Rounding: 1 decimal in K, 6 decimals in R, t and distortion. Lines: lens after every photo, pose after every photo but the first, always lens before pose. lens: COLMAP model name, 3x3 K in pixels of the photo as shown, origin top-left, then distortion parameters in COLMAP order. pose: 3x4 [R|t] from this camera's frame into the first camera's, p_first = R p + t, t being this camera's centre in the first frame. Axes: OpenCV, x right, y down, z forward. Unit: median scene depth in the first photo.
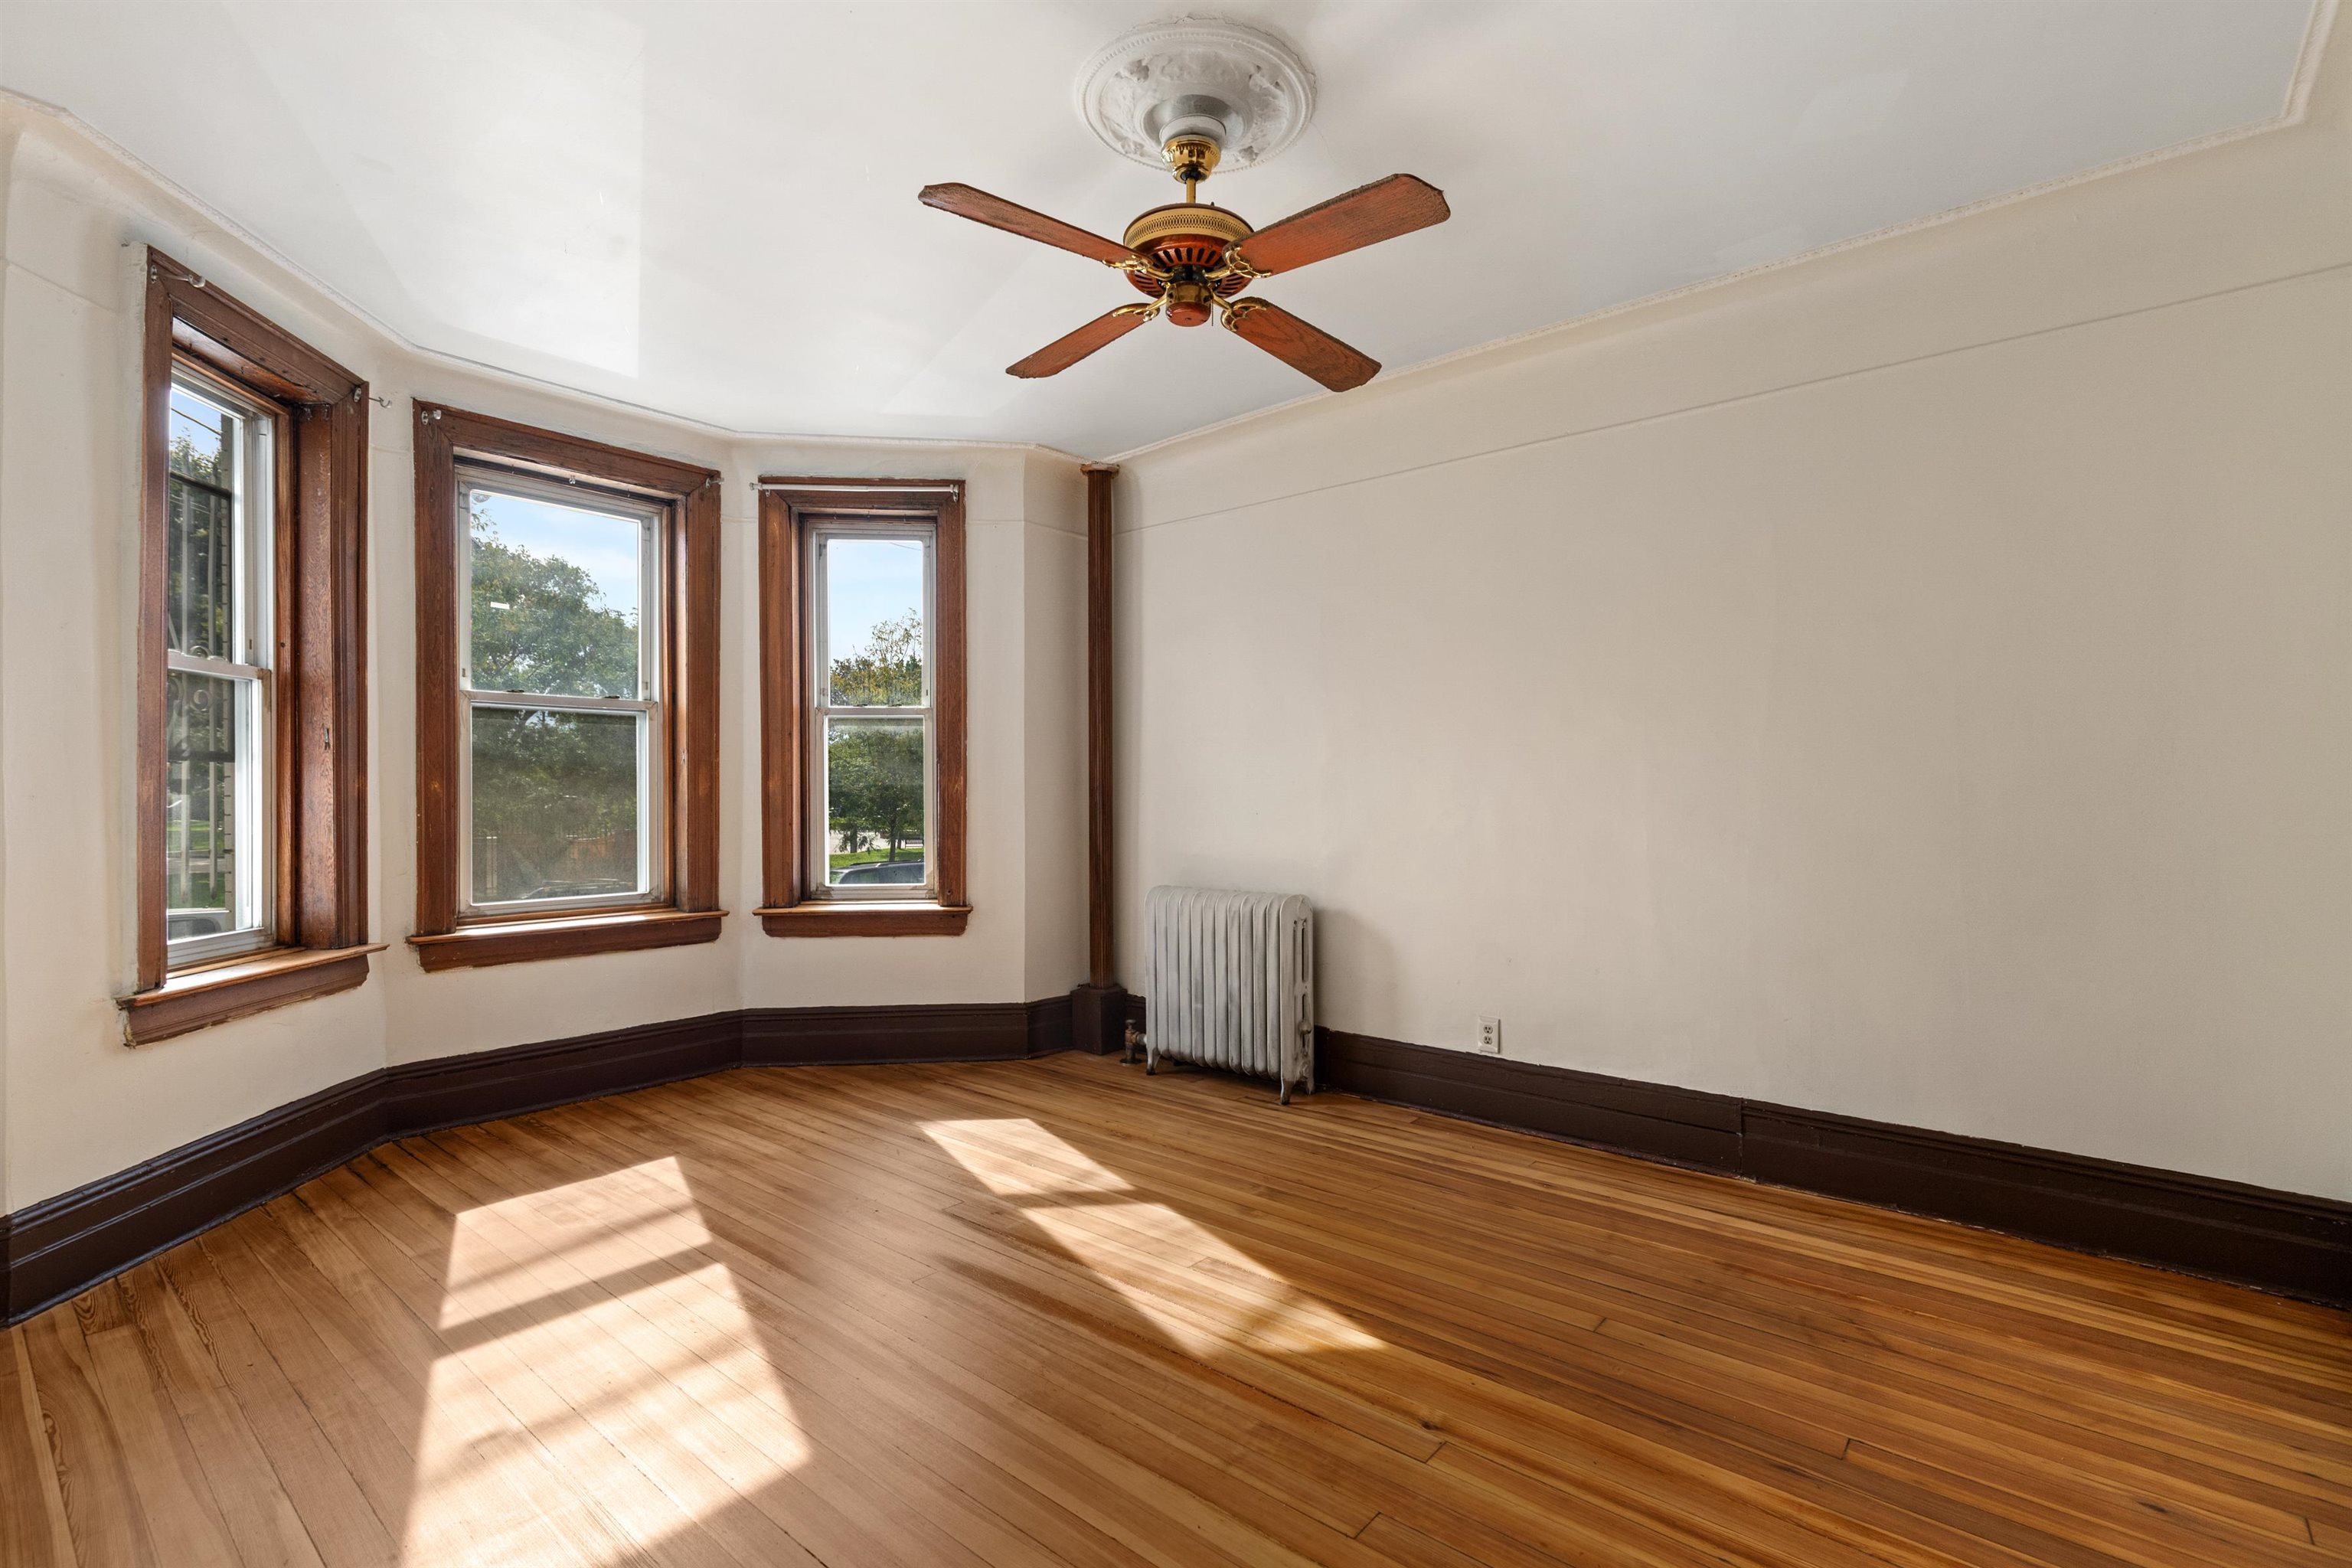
lens RADIAL K [[1056.2, 0, 1179.5], [0, 1056.2, 794.0], [0, 0, 1]] dist [0.000808, -0.000016]
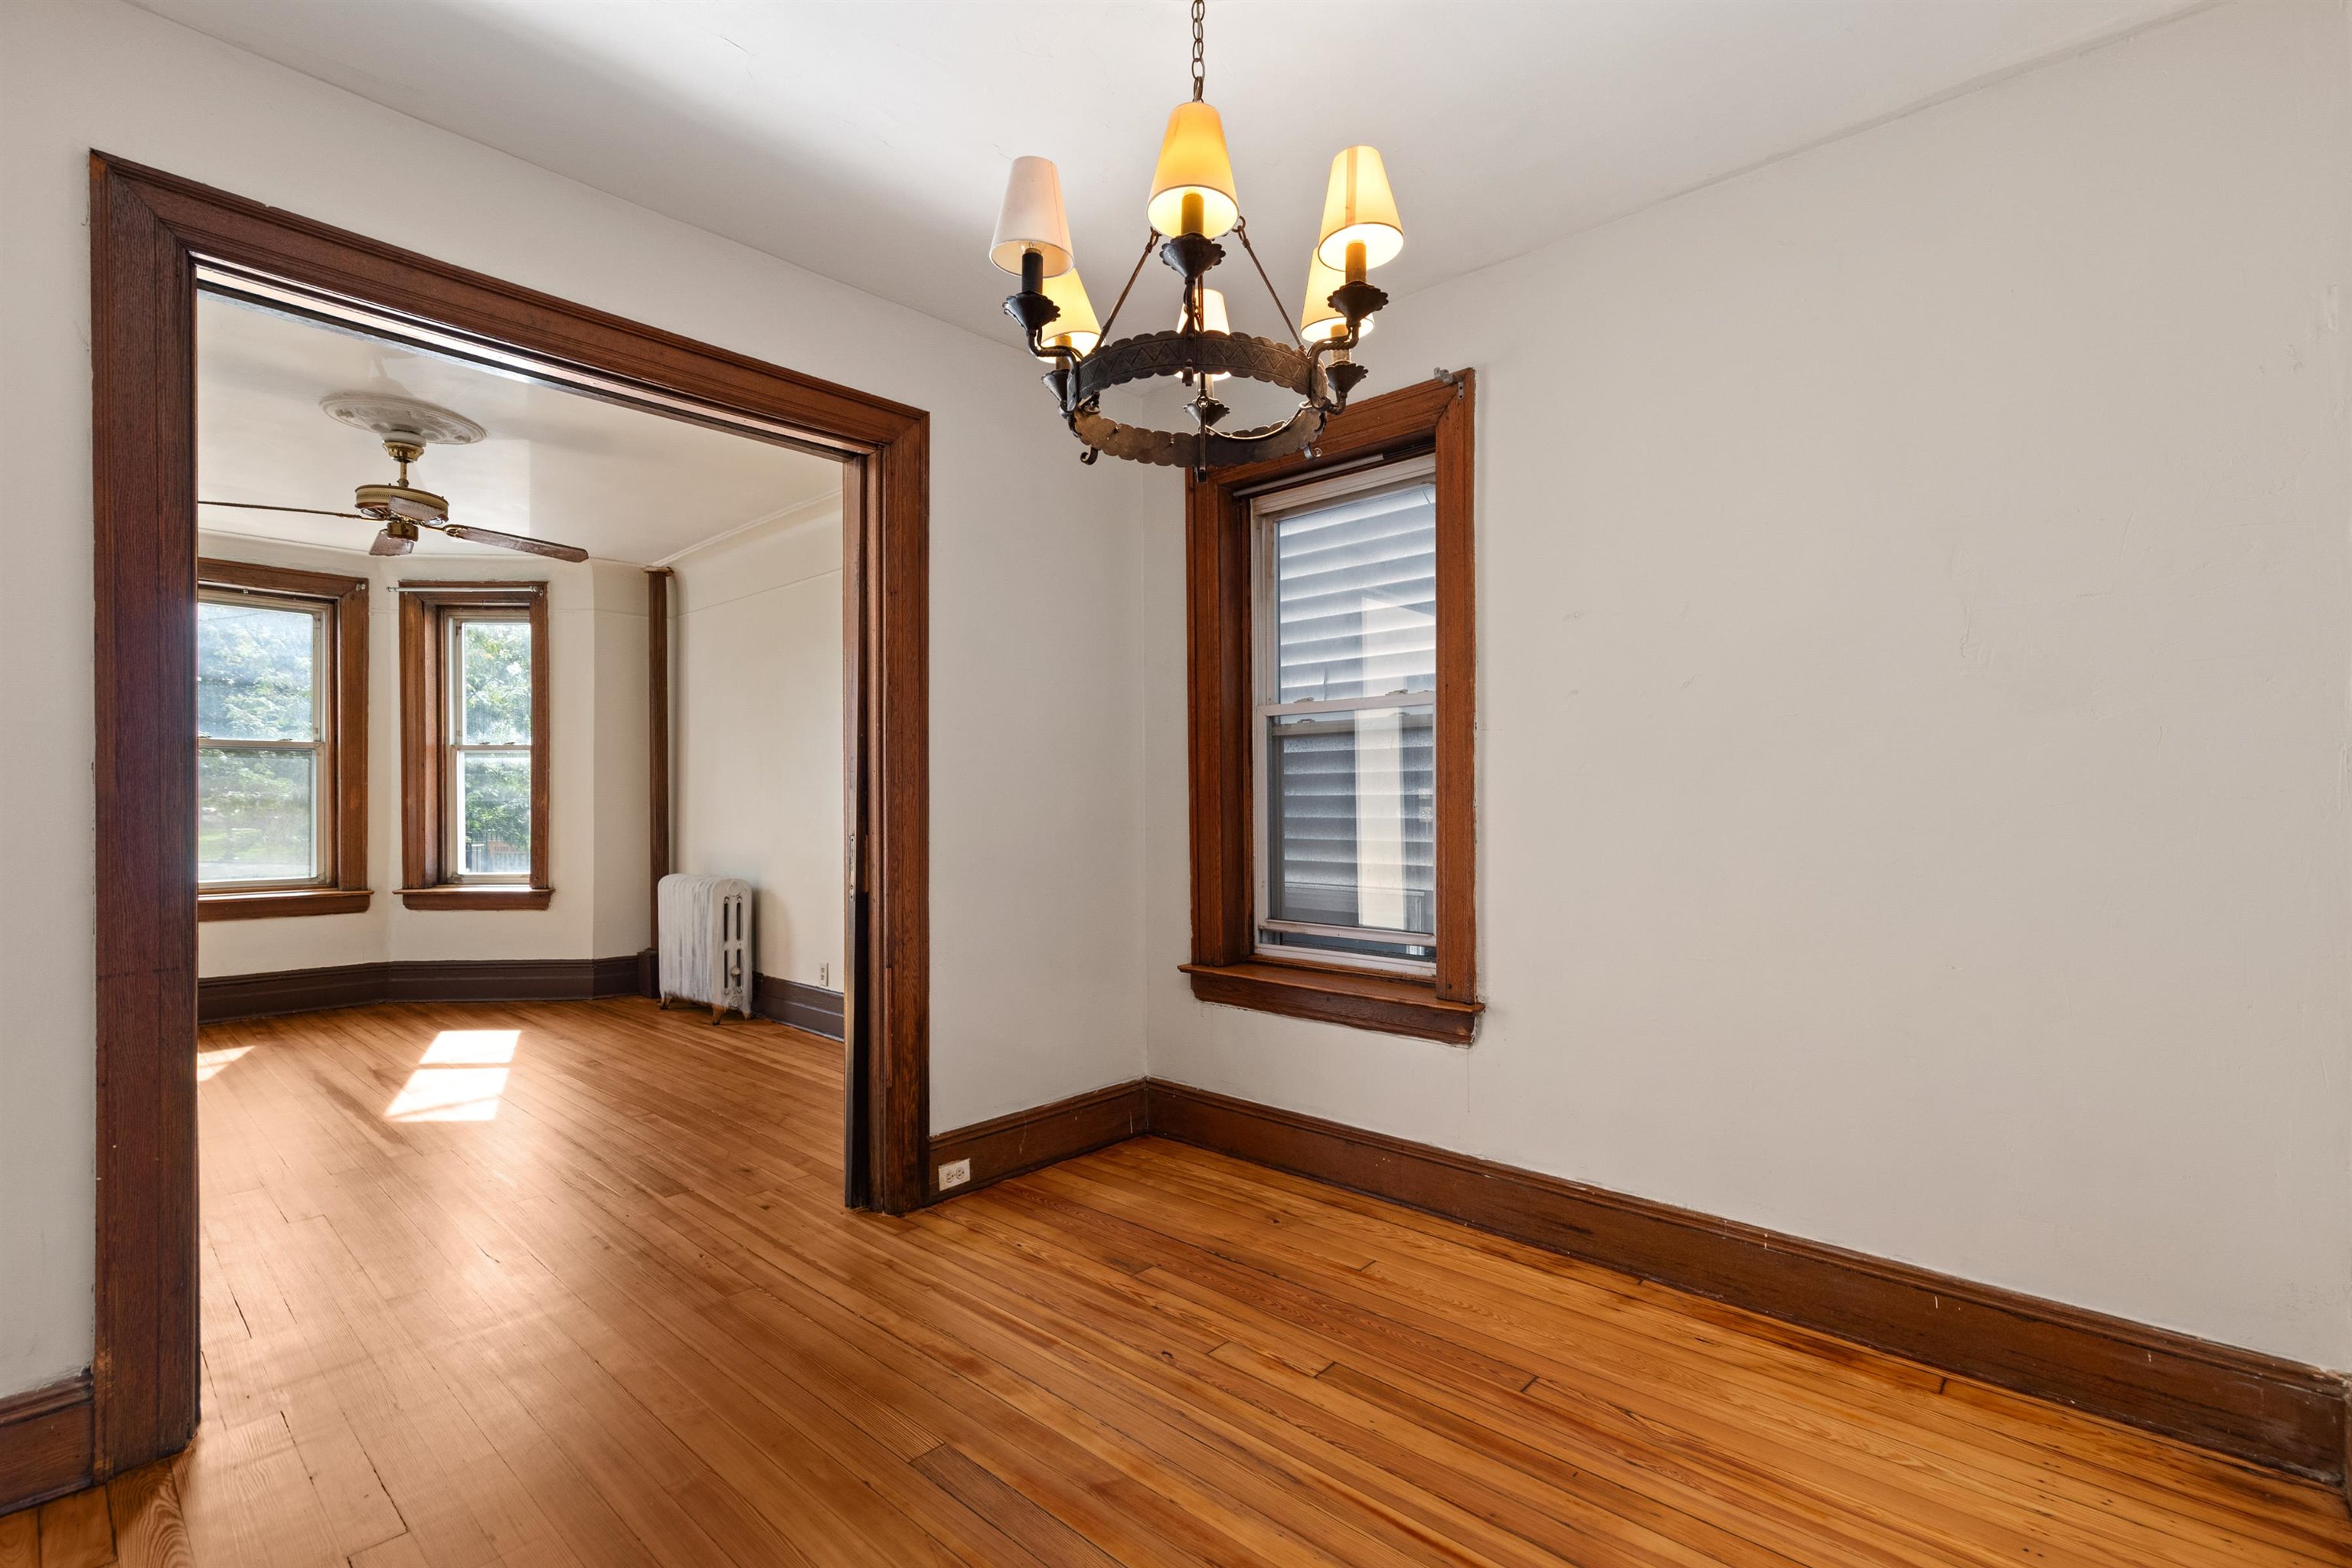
lens RADIAL K [[1056.2, 0, 1167.8], [0, 1056.2, 794.4], [0, 0, 1]] dist [0.000808, -0.000016]
pose [[0.999150, 0.000576, -0.041226, 0.676684], [-0.001104, 0.999918, -0.012797, -0.000382], [0.041215, 0.012832, 0.999068, -0.355703]]
